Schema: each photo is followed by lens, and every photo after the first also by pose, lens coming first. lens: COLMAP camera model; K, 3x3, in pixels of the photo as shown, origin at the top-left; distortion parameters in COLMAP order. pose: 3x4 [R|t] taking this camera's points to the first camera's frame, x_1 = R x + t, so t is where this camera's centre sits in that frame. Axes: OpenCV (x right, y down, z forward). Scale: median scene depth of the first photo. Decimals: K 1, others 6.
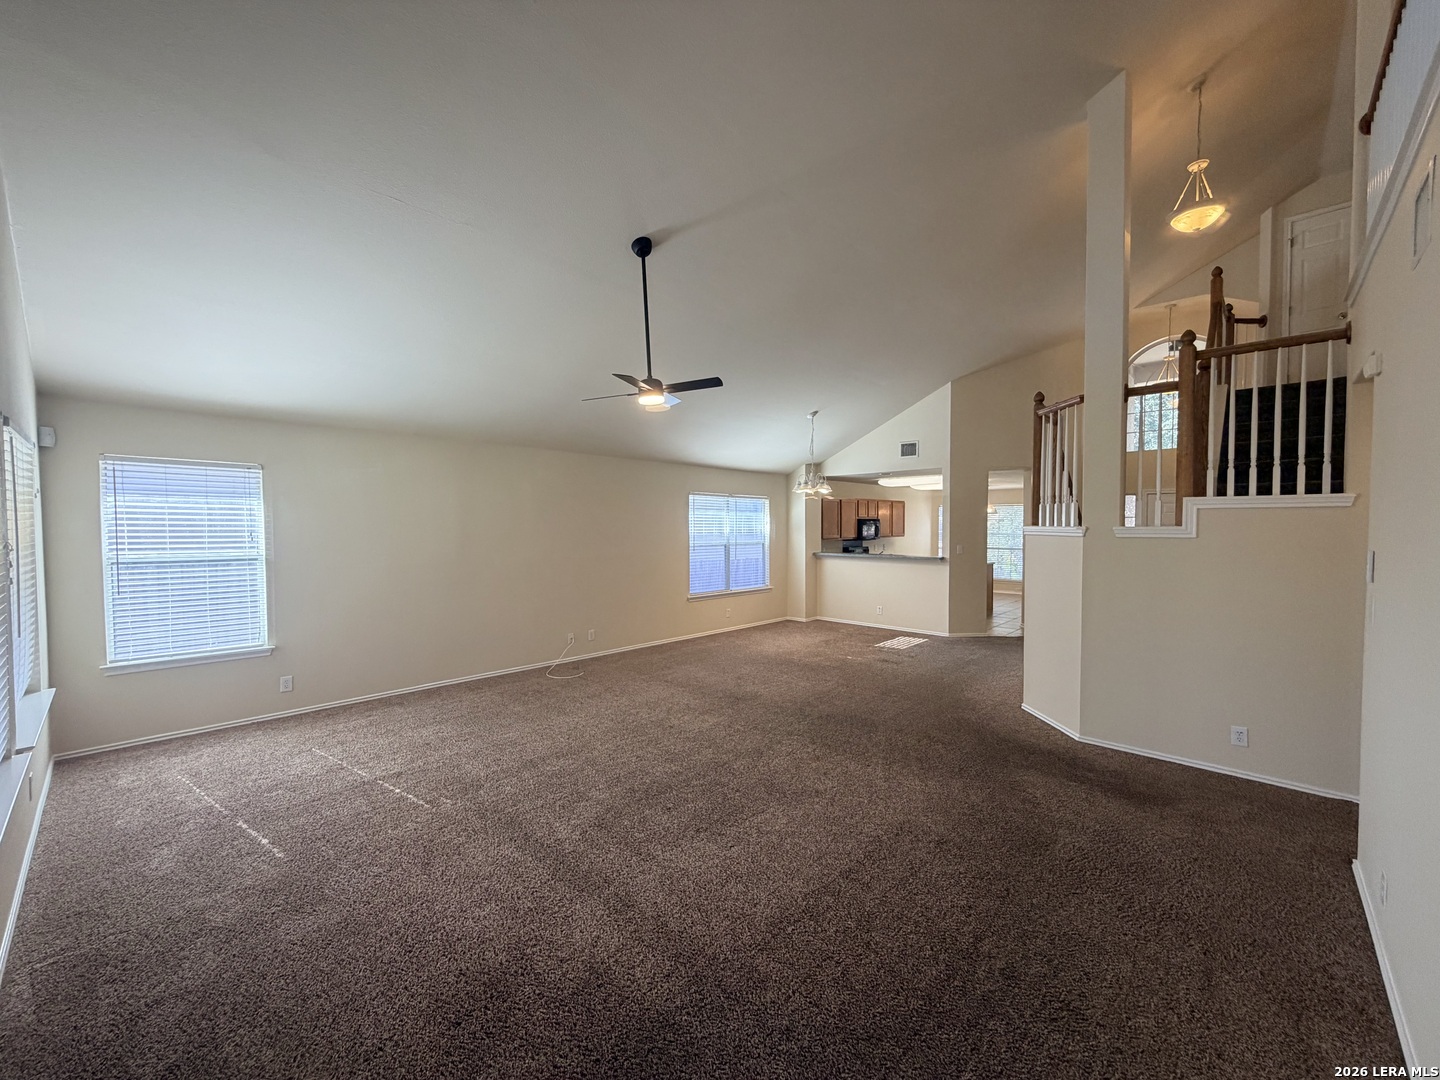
lens RADIAL K [[574.1, 0, 717.0], [0, 574.1, 541.8], [0, 0, 1]] dist [-0.000420, 0.000044]
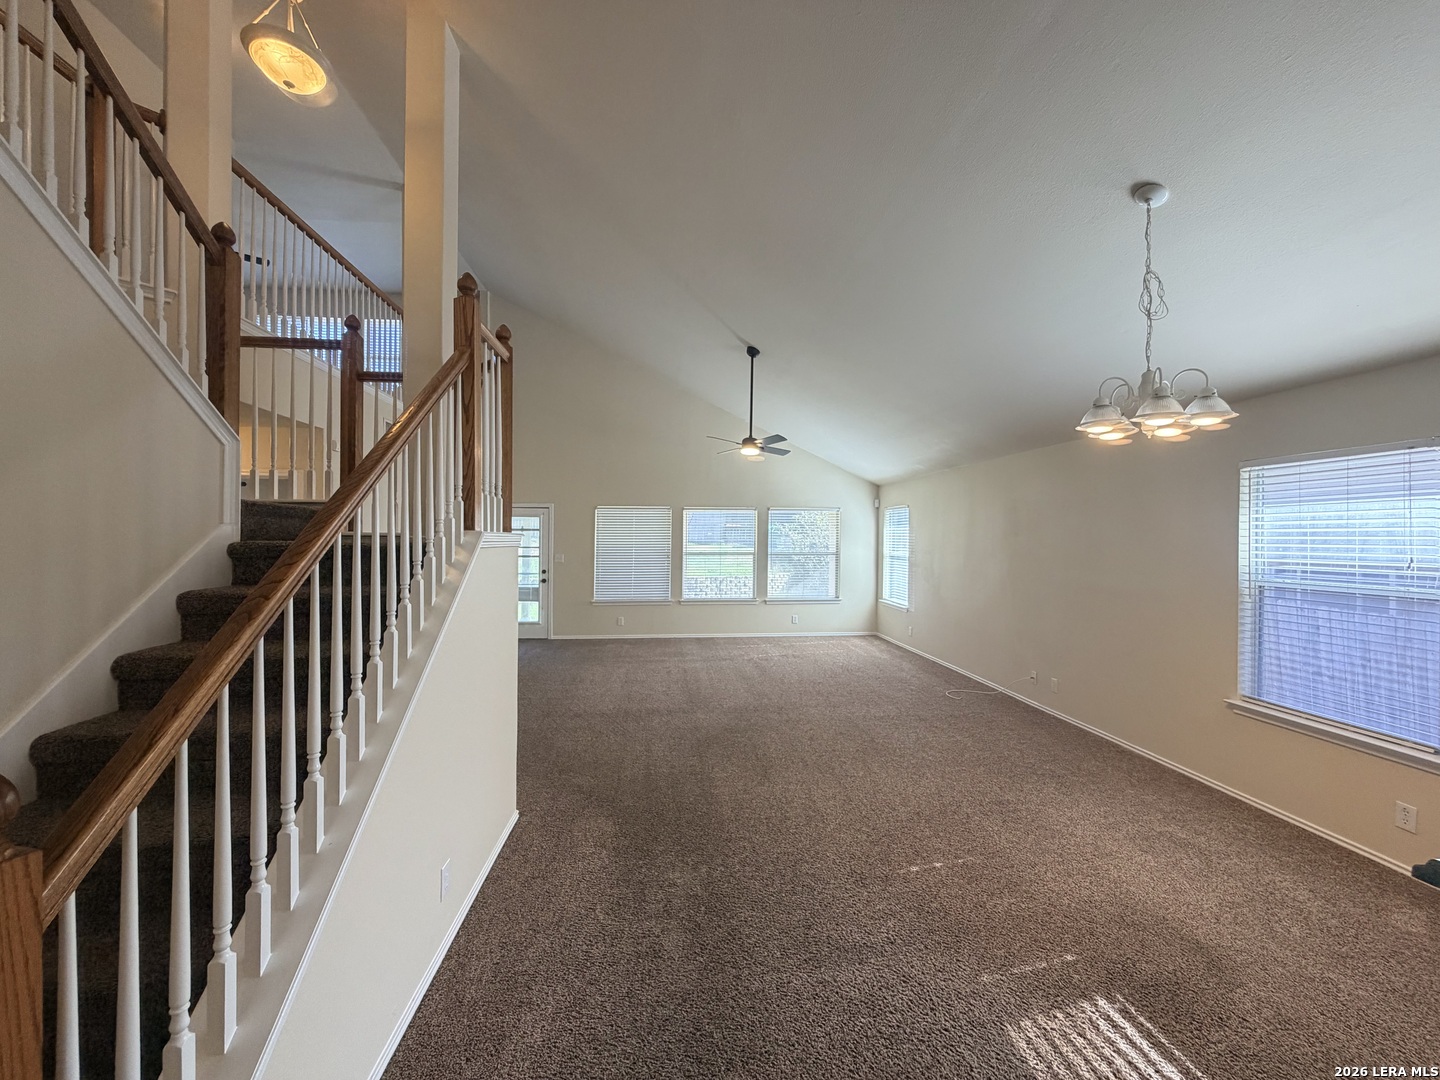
lens RADIAL K [[574.1, 0, 717.0], [0, 574.1, 541.8], [0, 0, 1]] dist [-0.000420, 0.000044]
pose [[-0.656089, -0.004620, -0.754669, 0.684735], [-0.031024, 0.999301, 0.020854, -0.029587], [0.754045, 0.037095, -0.655774, 1.233311]]
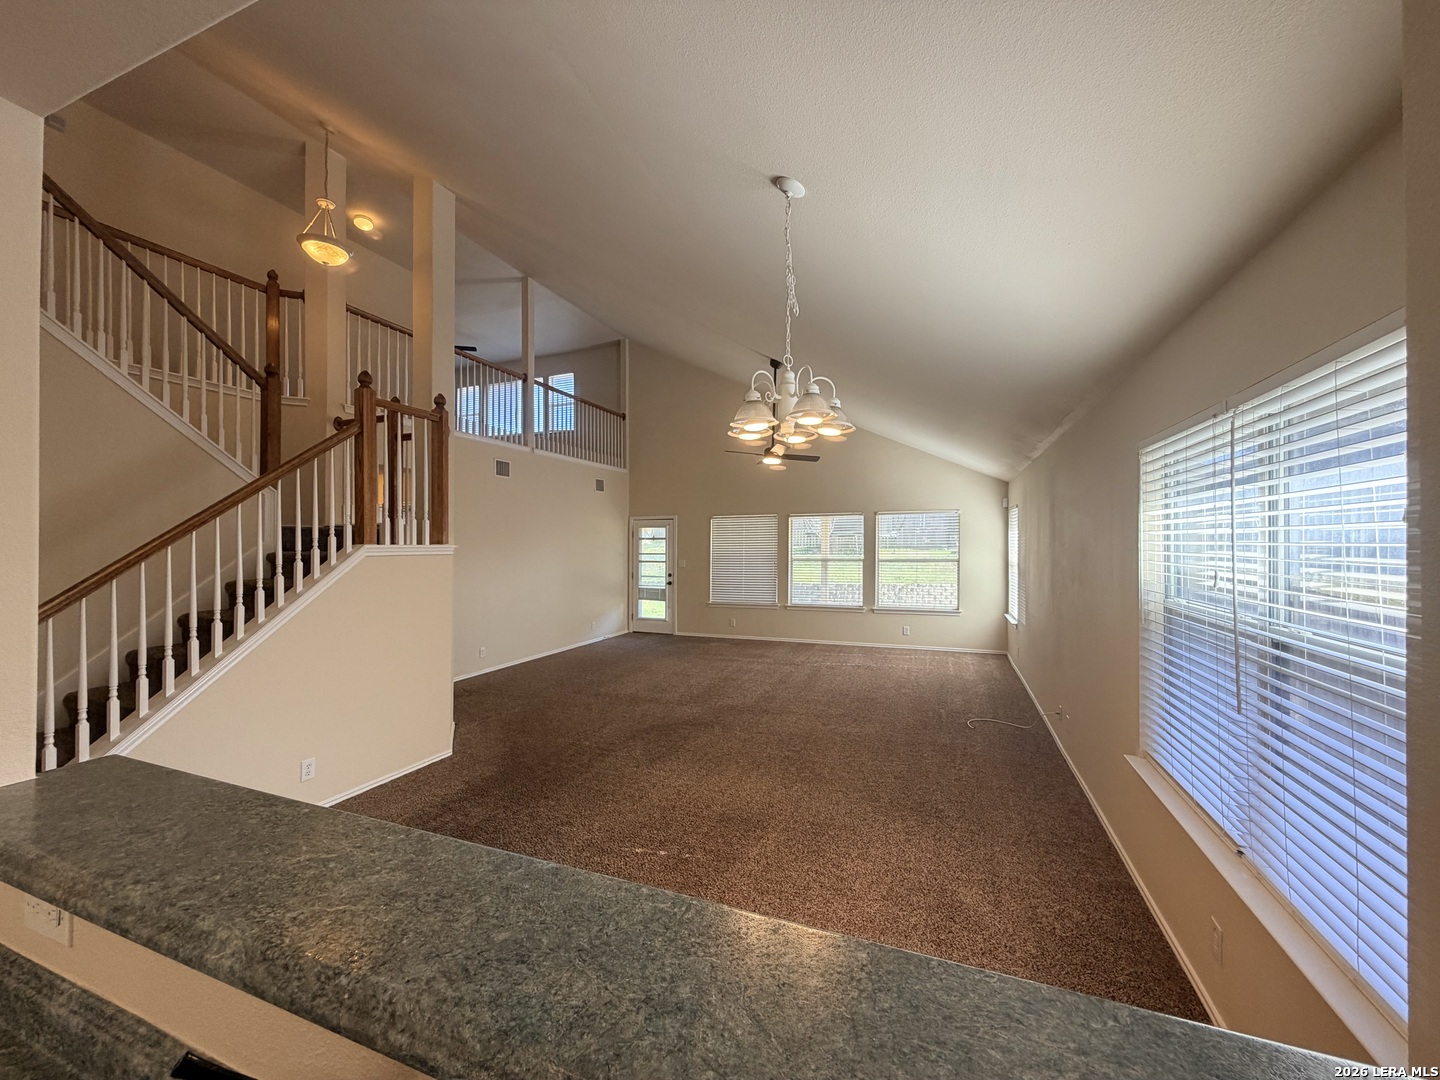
lens RADIAL K [[574.1, 0, 717.0], [0, 574.1, 541.8], [0, 0, 1]] dist [-0.000420, 0.000044]
pose [[-0.928445, -0.002840, -0.371458, 0.379822], [-0.011926, 0.999683, 0.022164, -0.044107], [0.371277, 0.025008, -0.928185, 1.523770]]
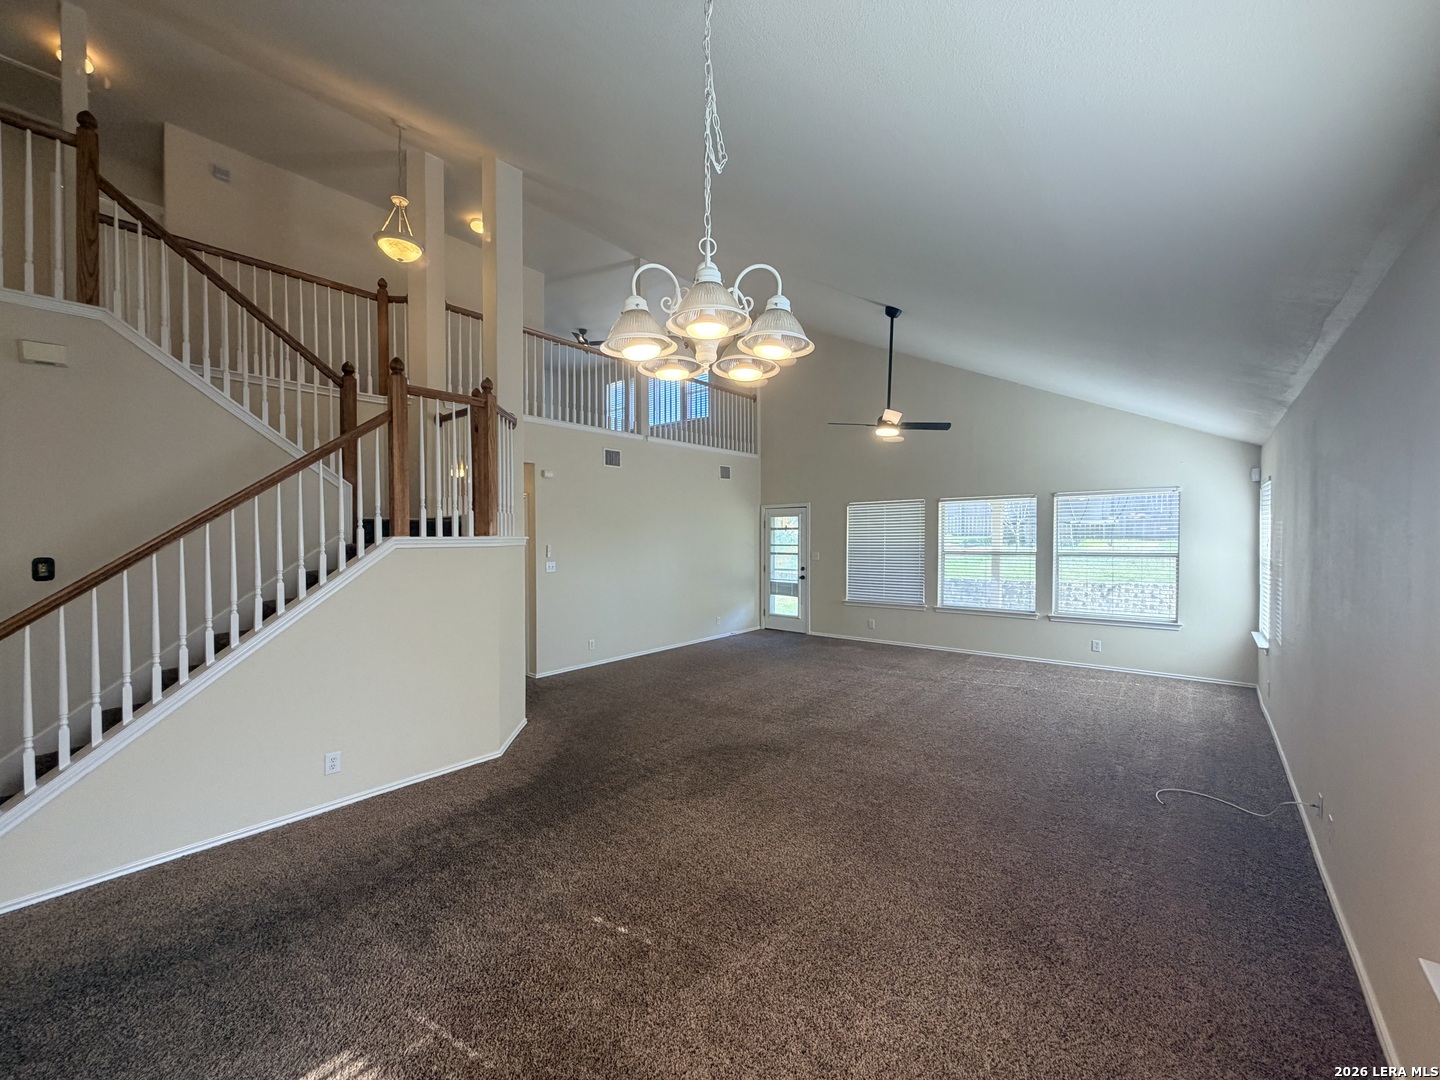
lens RADIAL K [[574.1, 0, 717.0], [0, 574.1, 541.8], [0, 0, 1]] dist [-0.000420, 0.000044]
pose [[-0.998392, 0.002507, -0.056632, 0.209736], [0.000203, 0.999173, 0.040651, -0.041710], [0.056687, 0.040574, -0.997567, 1.433378]]
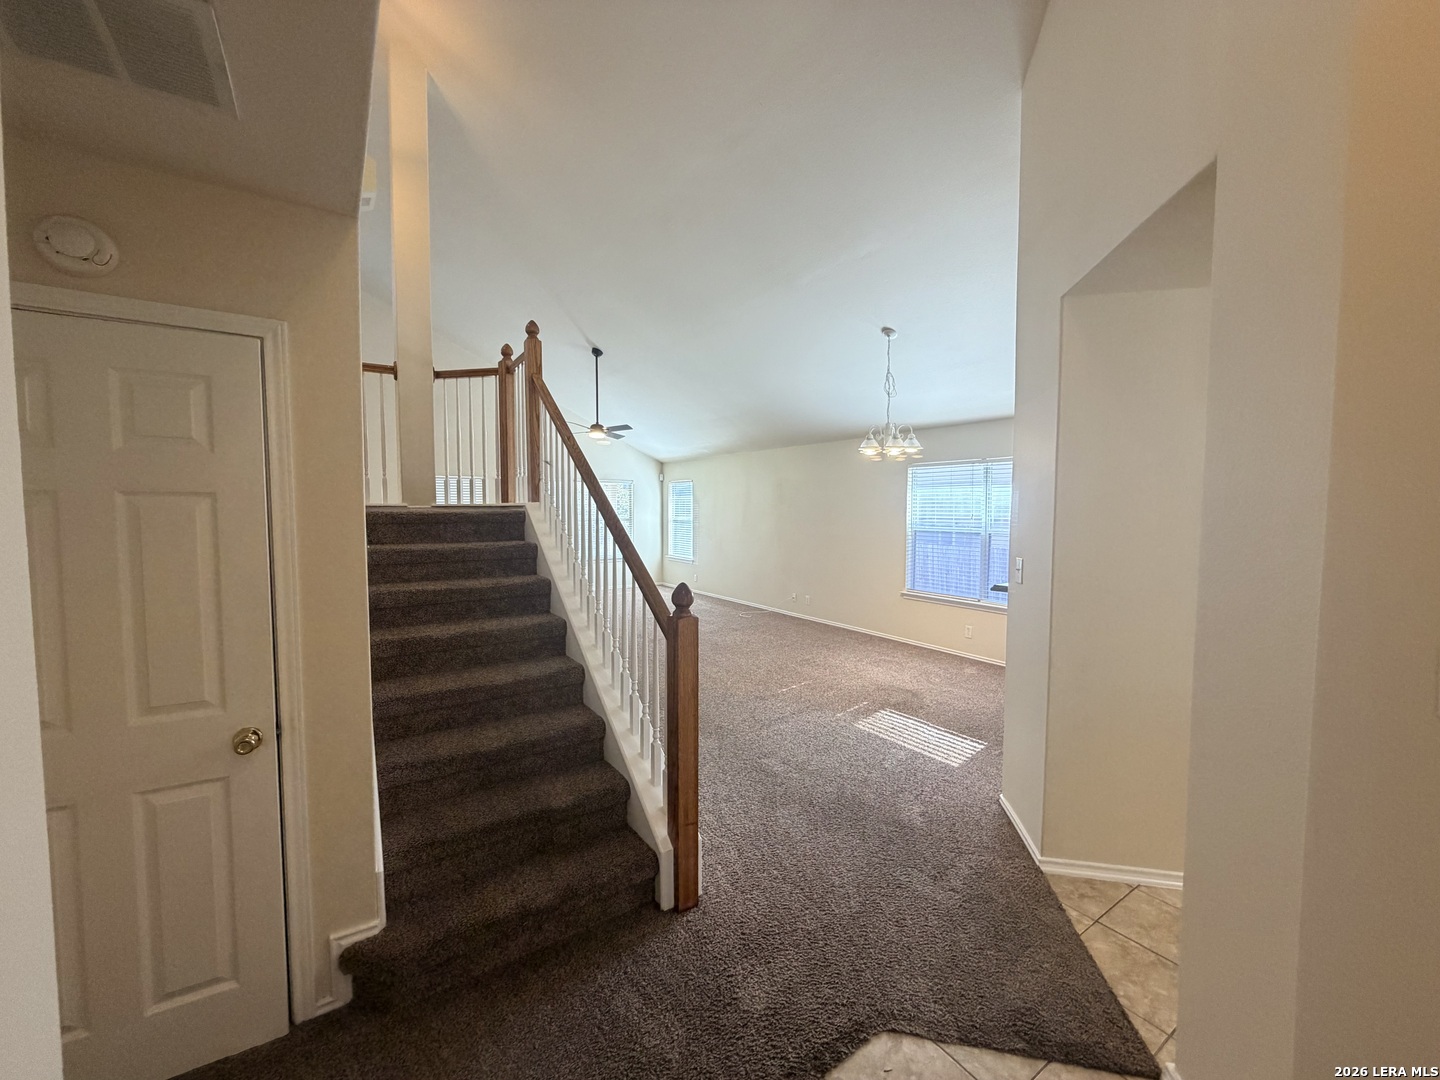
lens RADIAL K [[571.6, 0, 719.3], [0, 571.6, 543.9], [0, 0, 1]] dist [-0.000057, 0.000091]
pose [[-0.218280, 0.057974, -0.974163, 1.020131], [-0.029446, 0.997388, 0.065954, -0.025895], [0.975442, 0.043082, -0.216002, 1.145041]]
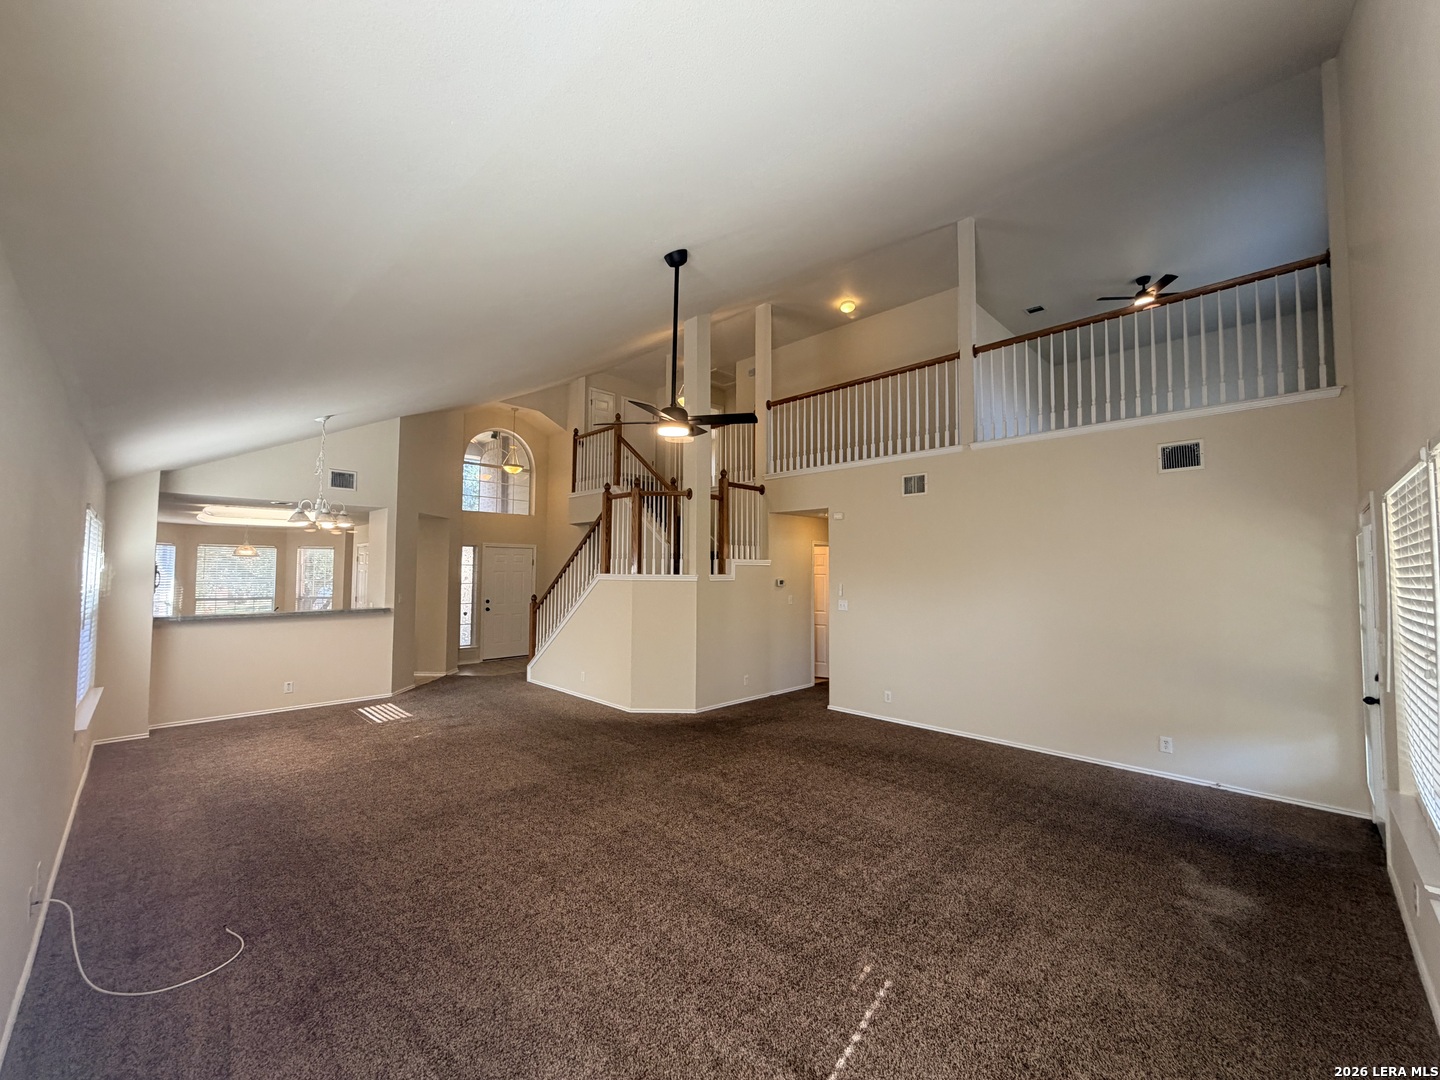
lens RADIAL K [[574.1, 0, 717.0], [0, 574.1, 541.8], [0, 0, 1]] dist [-0.000420, 0.000044]
pose [[0.030803, 0.050780, 0.998235, -0.621345], [0.022896, 0.998411, -0.051495, -0.022701], [-0.999263, 0.024442, 0.029591, 0.588182]]
